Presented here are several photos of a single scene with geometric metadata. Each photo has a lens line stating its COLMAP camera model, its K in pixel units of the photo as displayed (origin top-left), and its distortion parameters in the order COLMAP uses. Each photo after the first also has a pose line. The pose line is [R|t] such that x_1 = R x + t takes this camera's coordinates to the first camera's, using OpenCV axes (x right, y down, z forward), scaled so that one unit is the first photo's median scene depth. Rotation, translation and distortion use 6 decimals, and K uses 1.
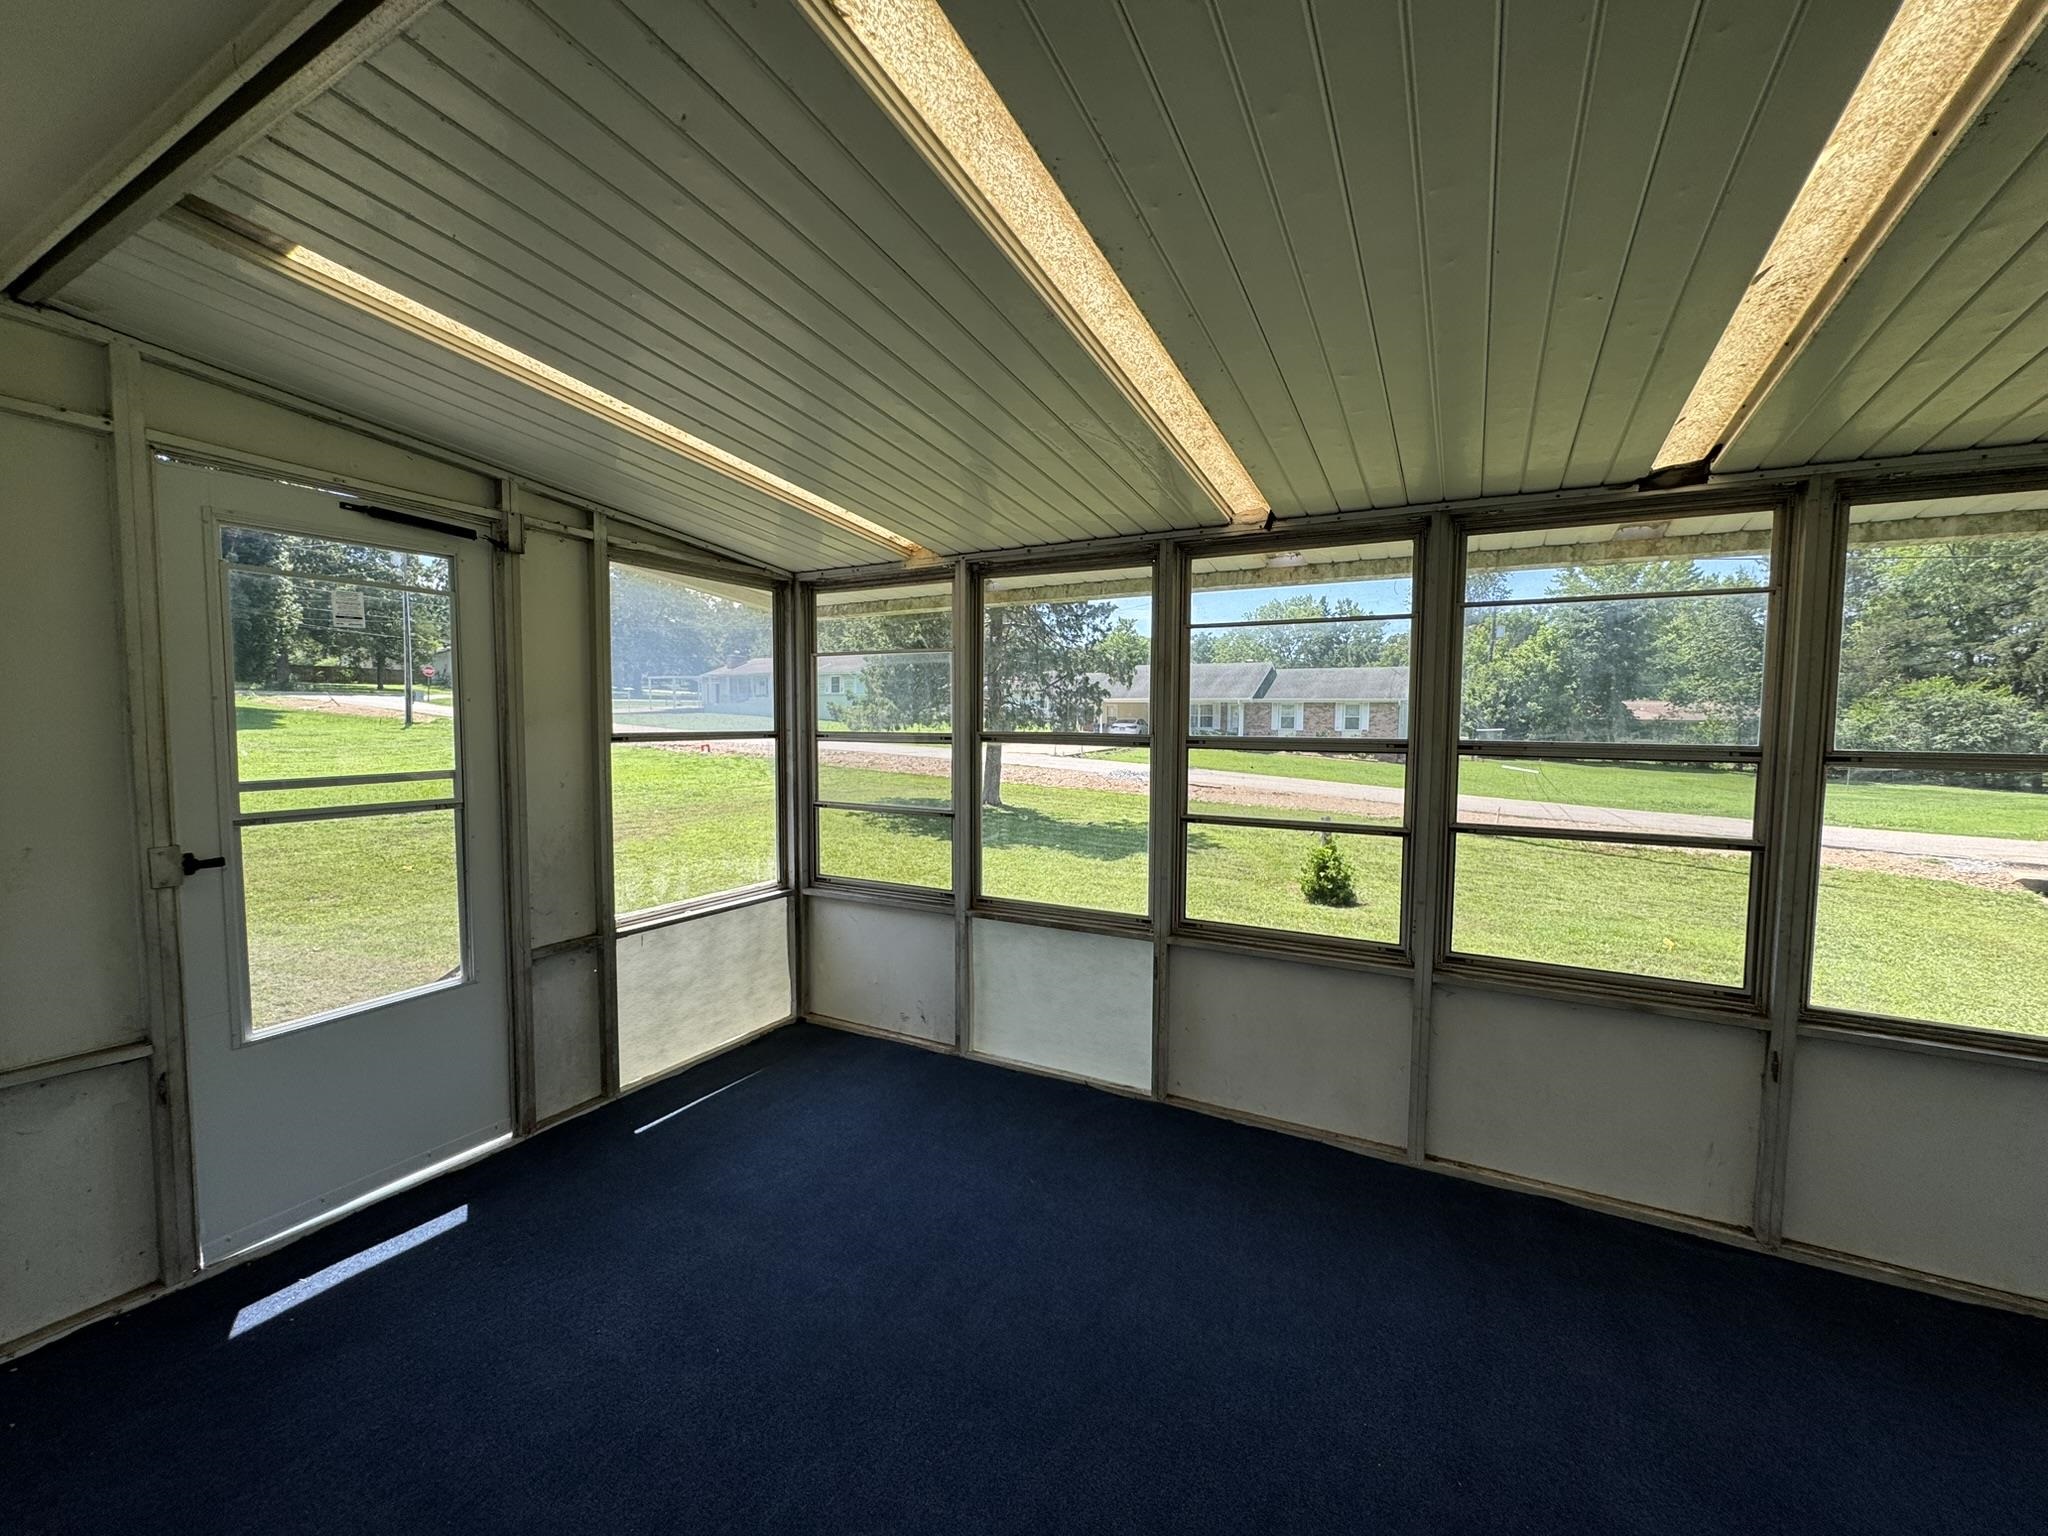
lens RADIAL K [[818.7, 0, 1023.7], [0, 818.7, 767.6], [0, 0, 1]] dist [-0.001824, -0.000343]
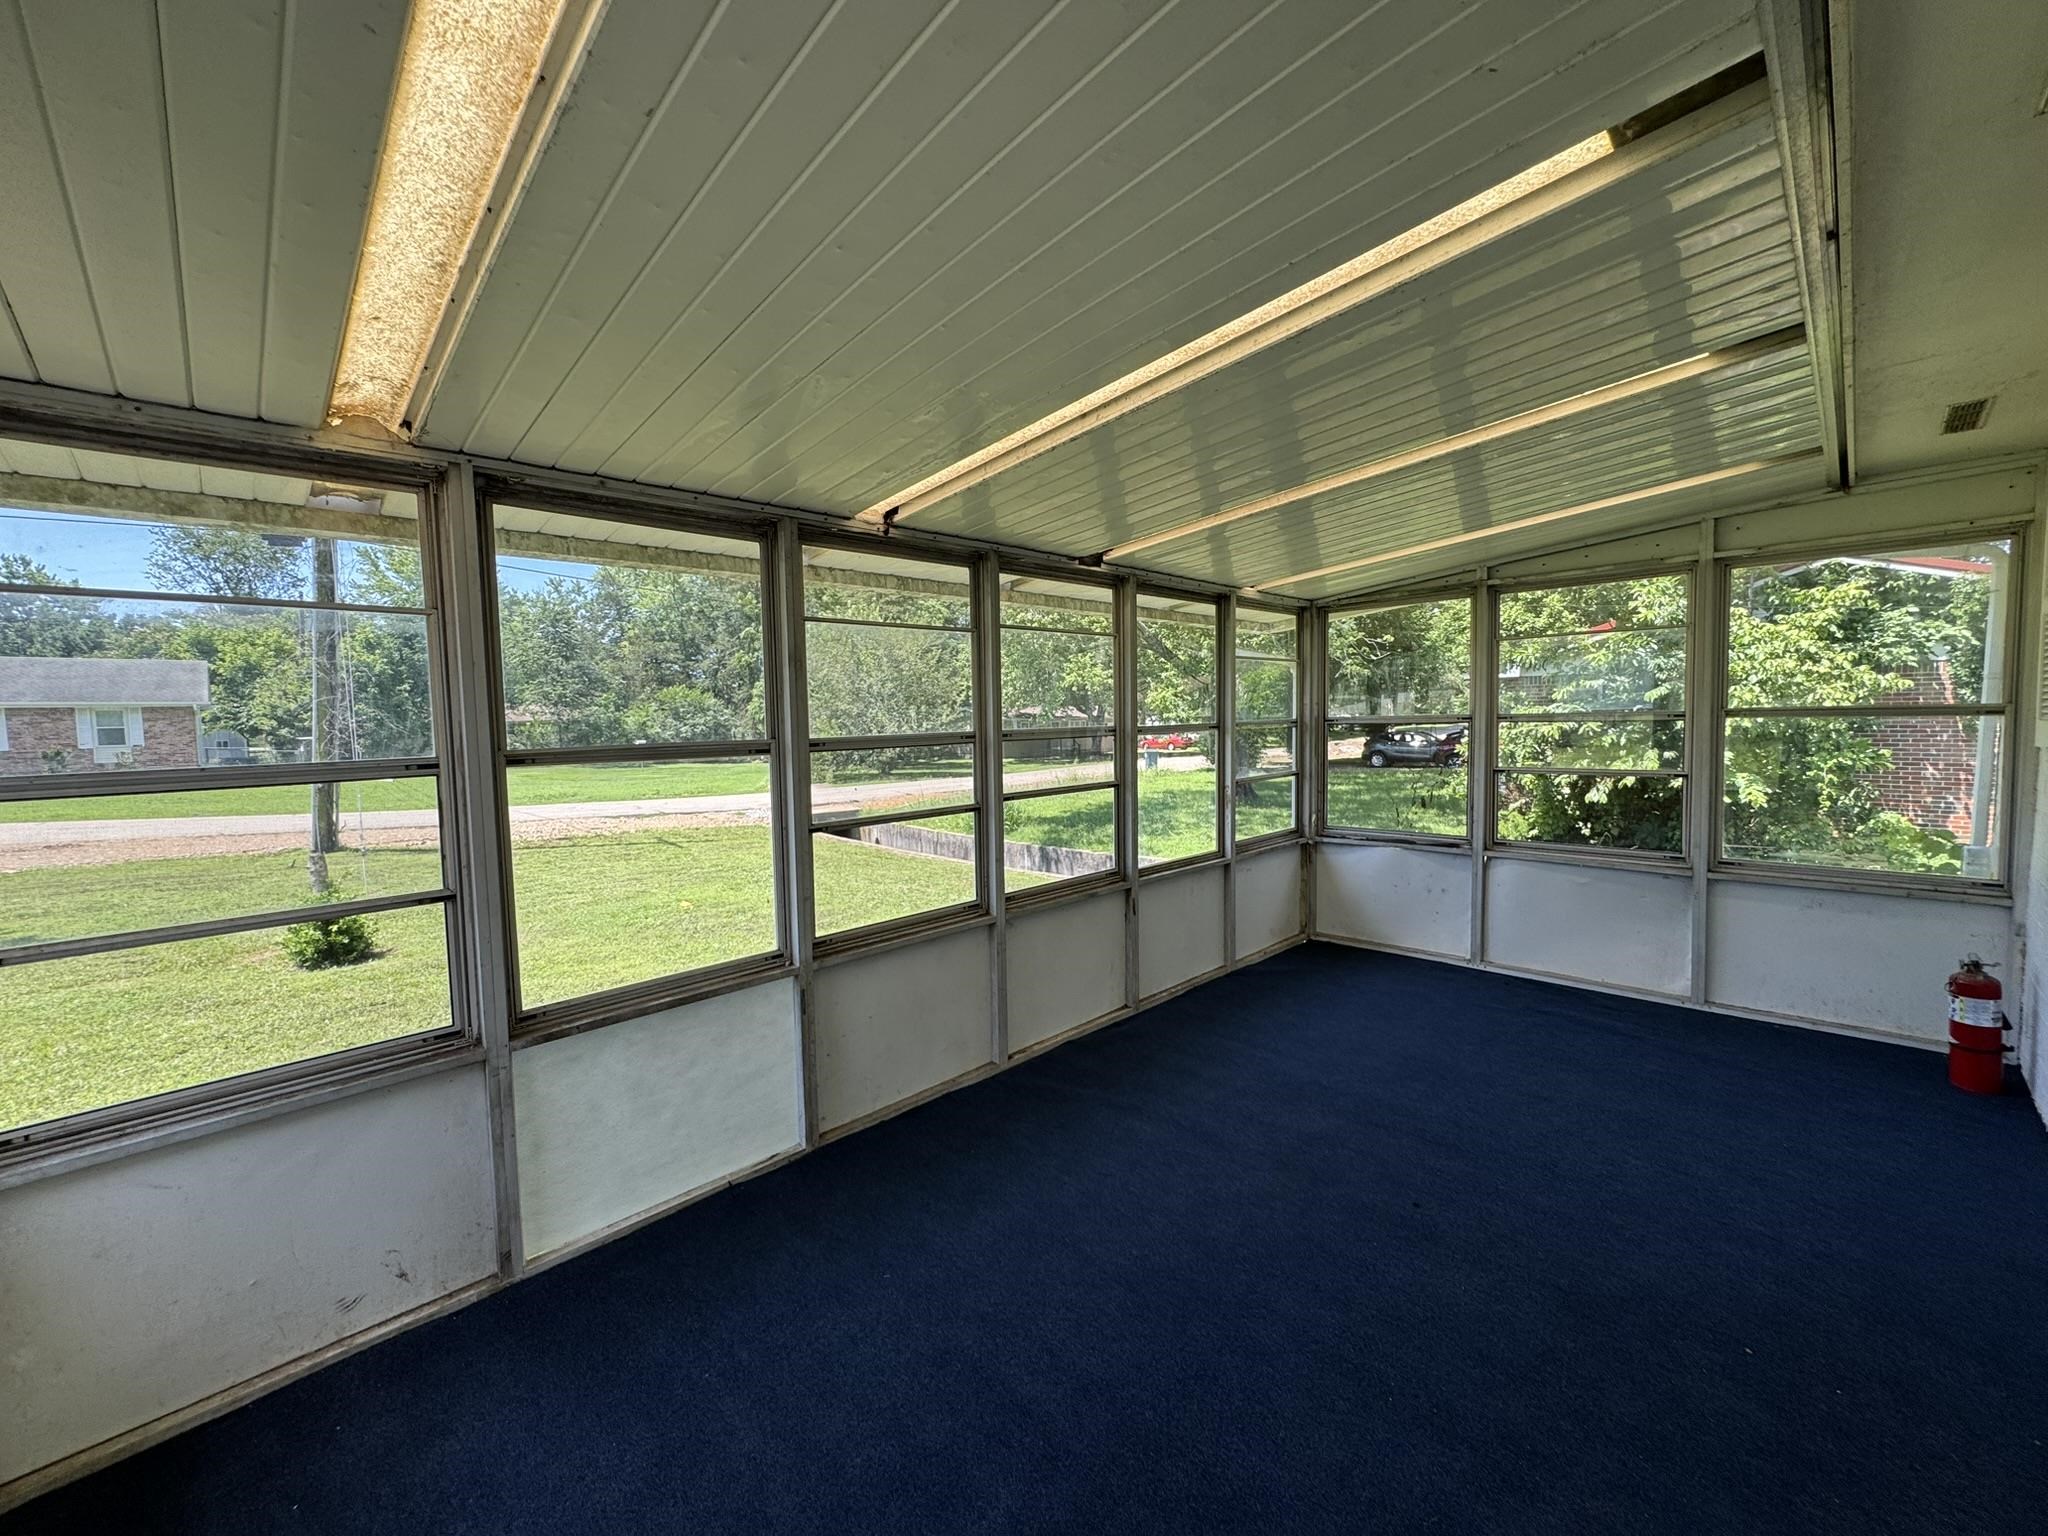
lens RADIAL K [[818.7, 0, 1024.1], [0, 818.7, 765.9], [0, 0, 1]] dist [-0.001824, -0.000343]
pose [[0.296452, -0.076650, 0.951967, -0.525373], [0.081980, 0.995137, 0.054597, -0.034007], [-0.951523, 0.061857, 0.301294, 0.436969]]
